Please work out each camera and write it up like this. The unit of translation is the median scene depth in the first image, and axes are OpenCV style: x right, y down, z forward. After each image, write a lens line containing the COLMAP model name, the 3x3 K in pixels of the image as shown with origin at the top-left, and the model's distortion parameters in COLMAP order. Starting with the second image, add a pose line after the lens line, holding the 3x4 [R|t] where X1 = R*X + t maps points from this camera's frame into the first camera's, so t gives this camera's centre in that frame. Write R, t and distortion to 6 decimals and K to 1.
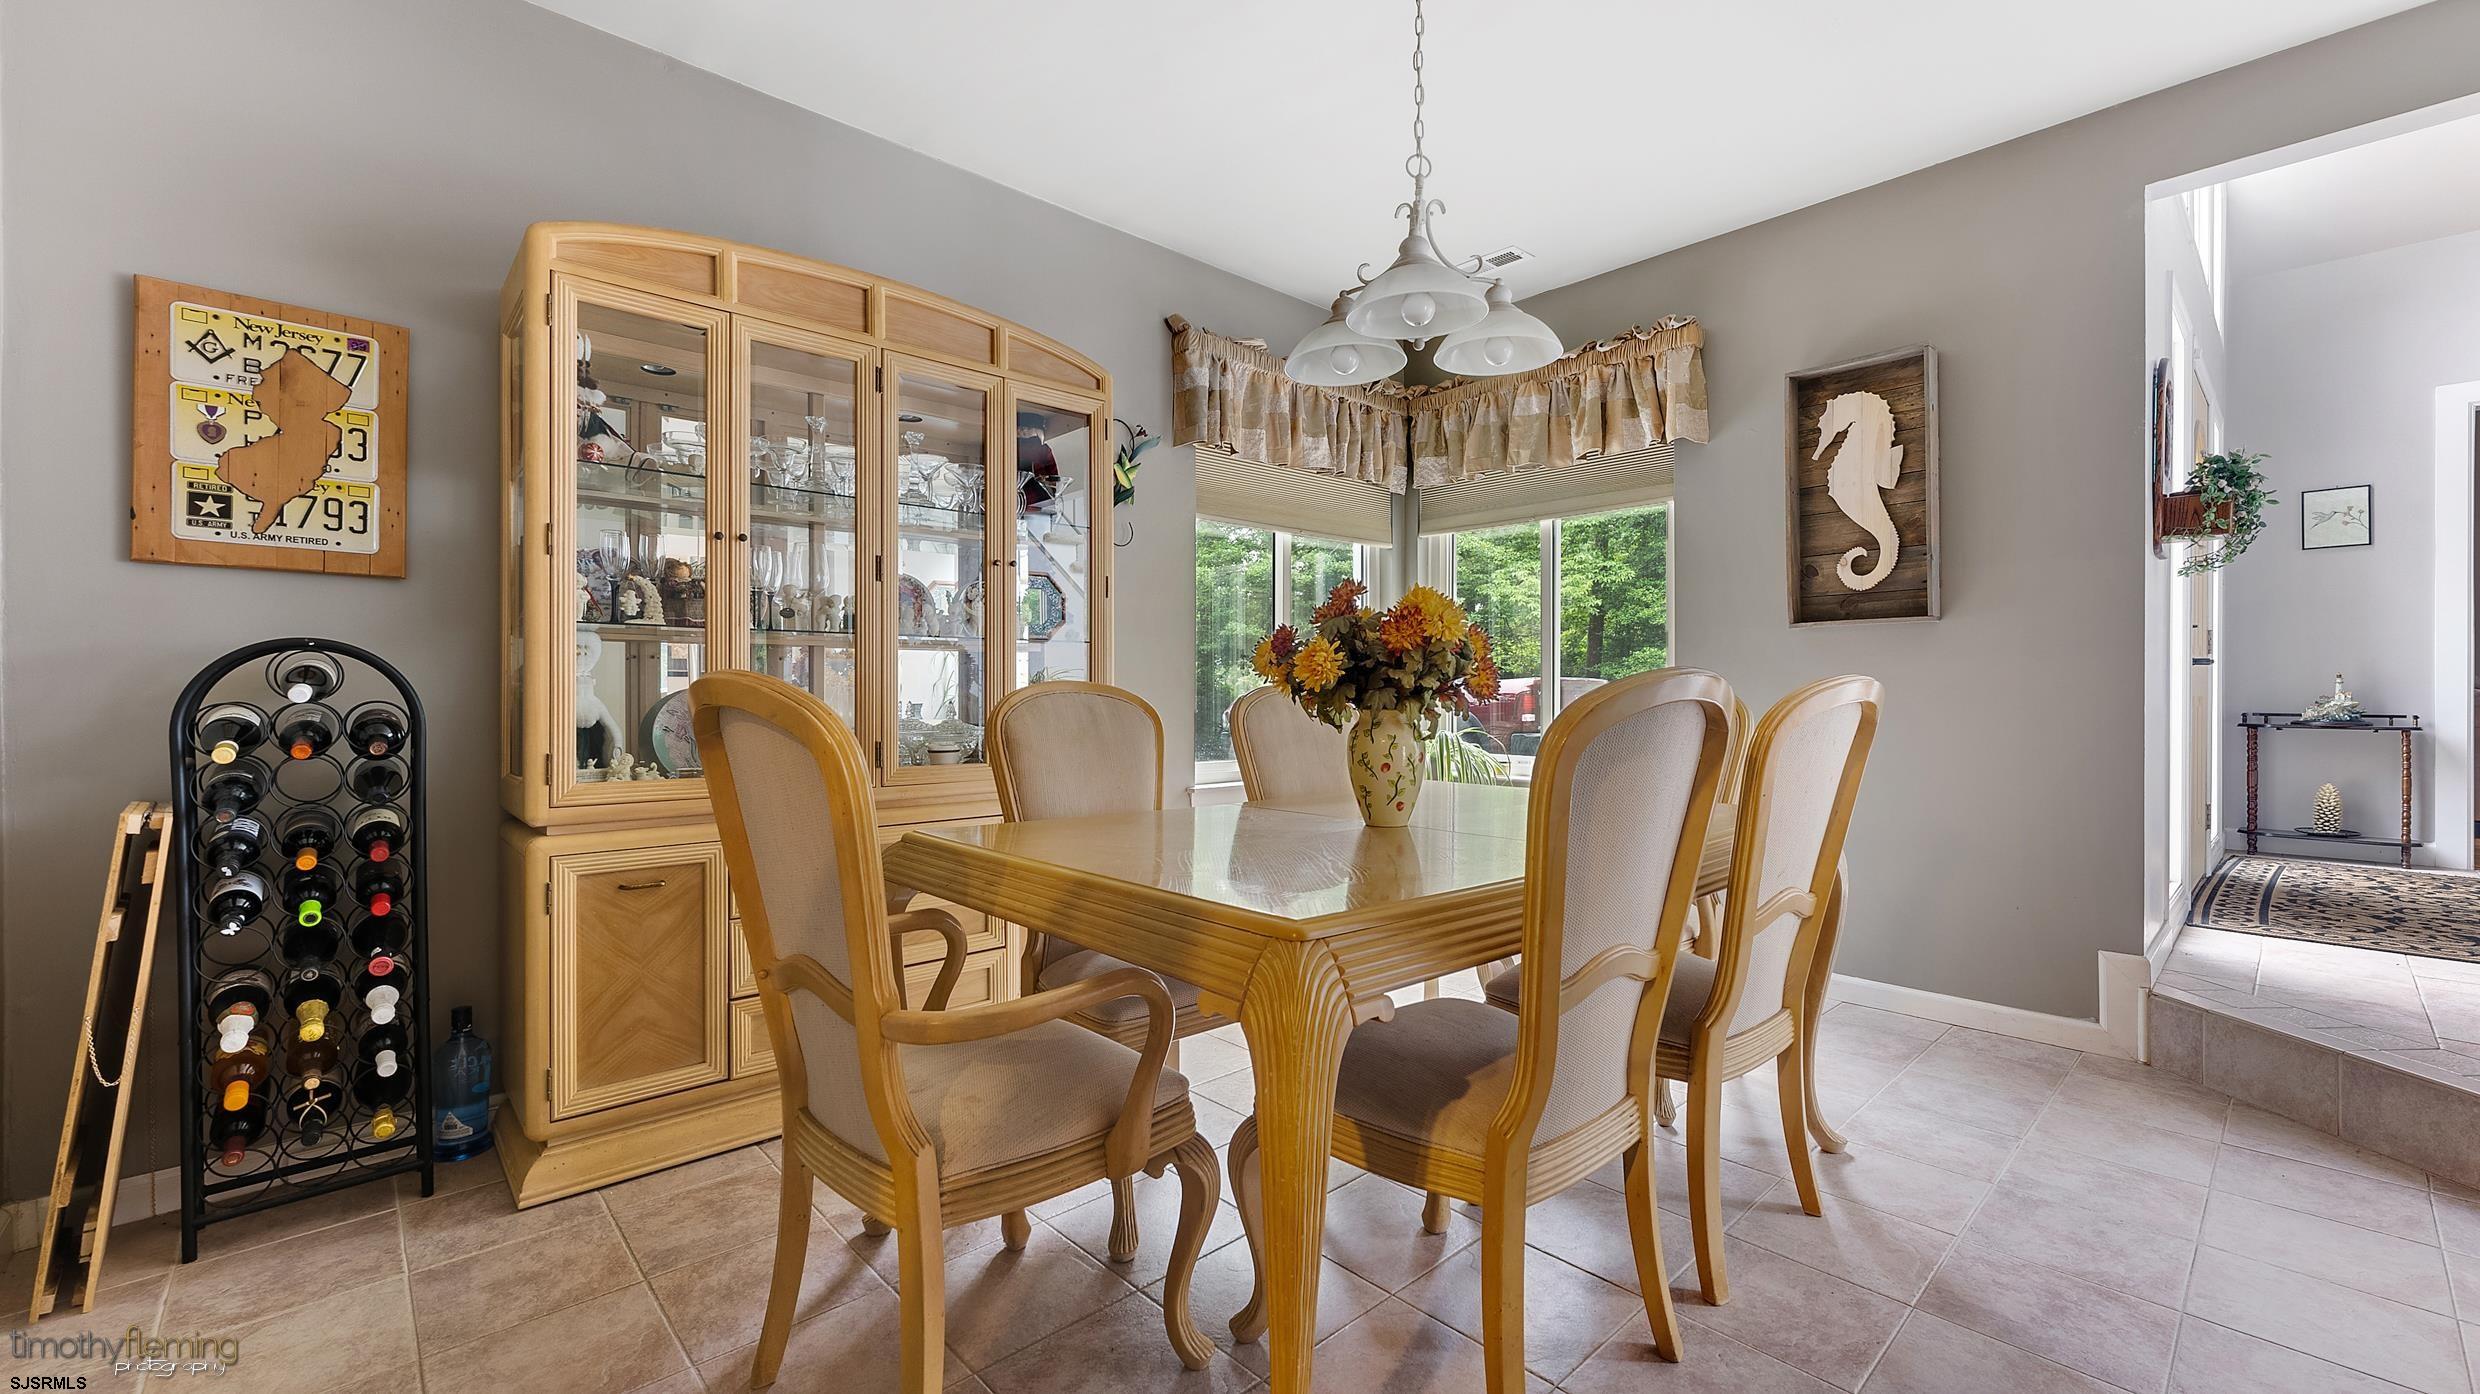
lens RADIAL K [[997.8, 0, 1240.1], [0, 997.8, 691.1], [0, 0, 1]] dist [0.000038, 0.000235]
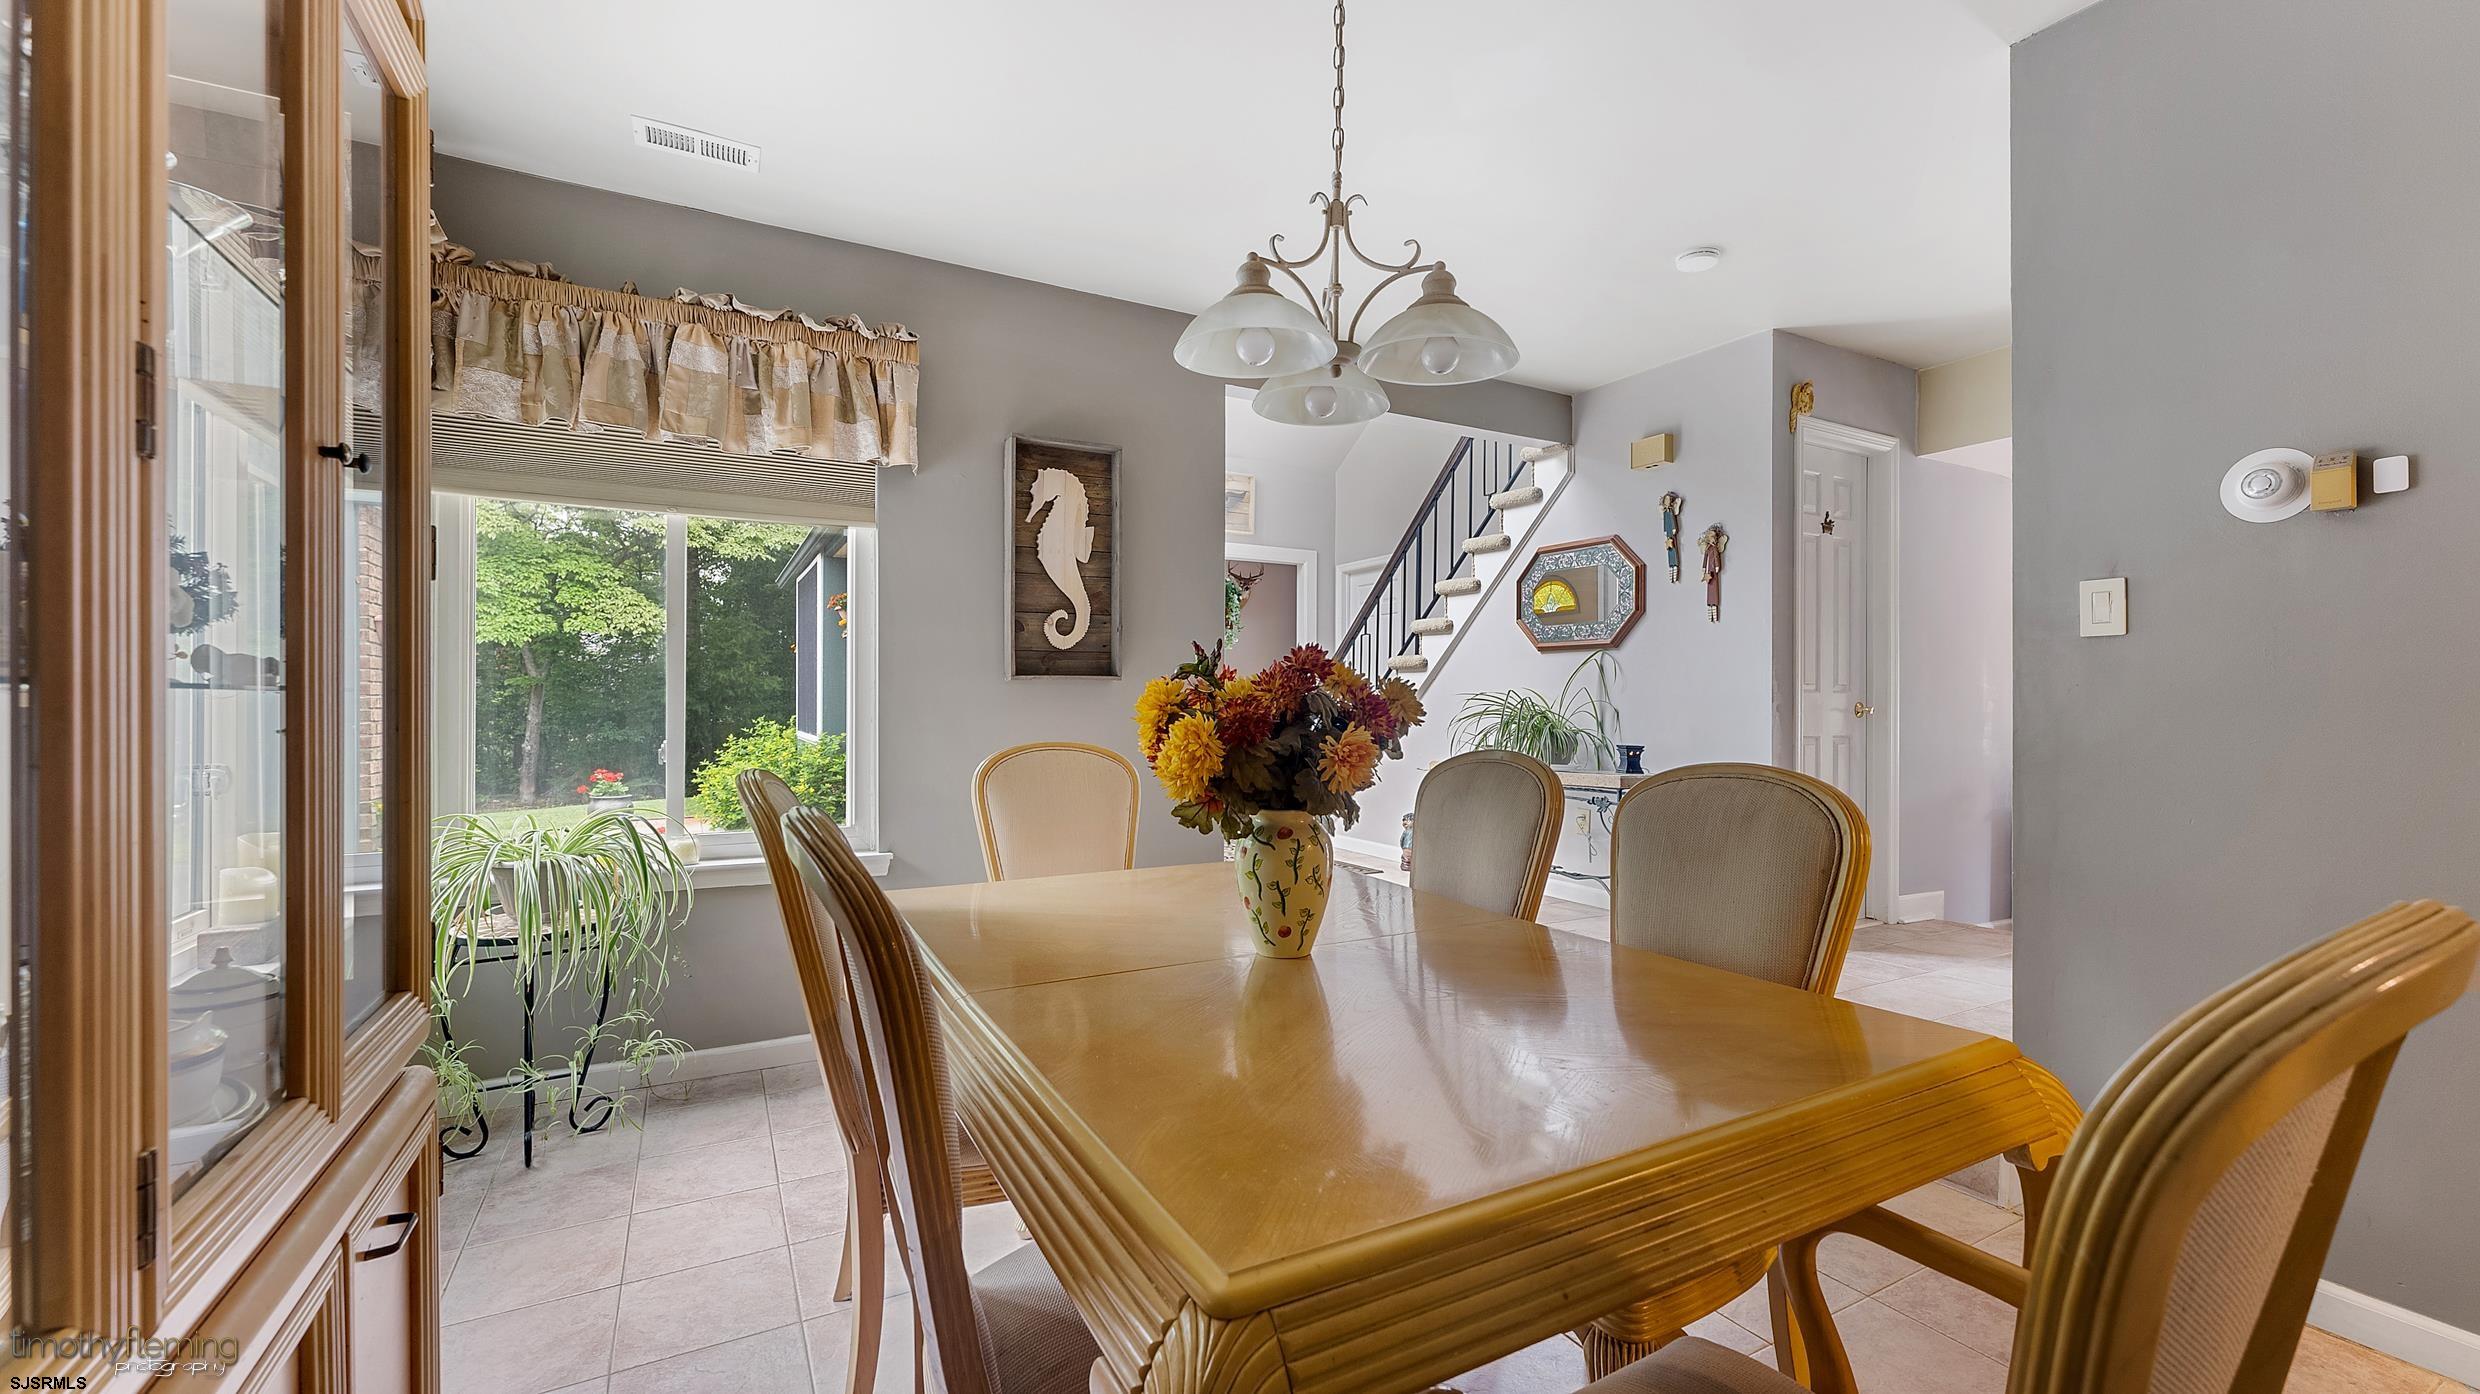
lens RADIAL K [[997.8, 0, 1247.9], [0, 997.8, 707.5], [0, 0, 1]] dist [0.000038, 0.000235]
pose [[0.232242, -0.001882, 0.972656, -0.402440], [-0.003637, 0.999989, 0.002803, -0.038874], [-0.972651, -0.004189, 0.232233, 0.529710]]
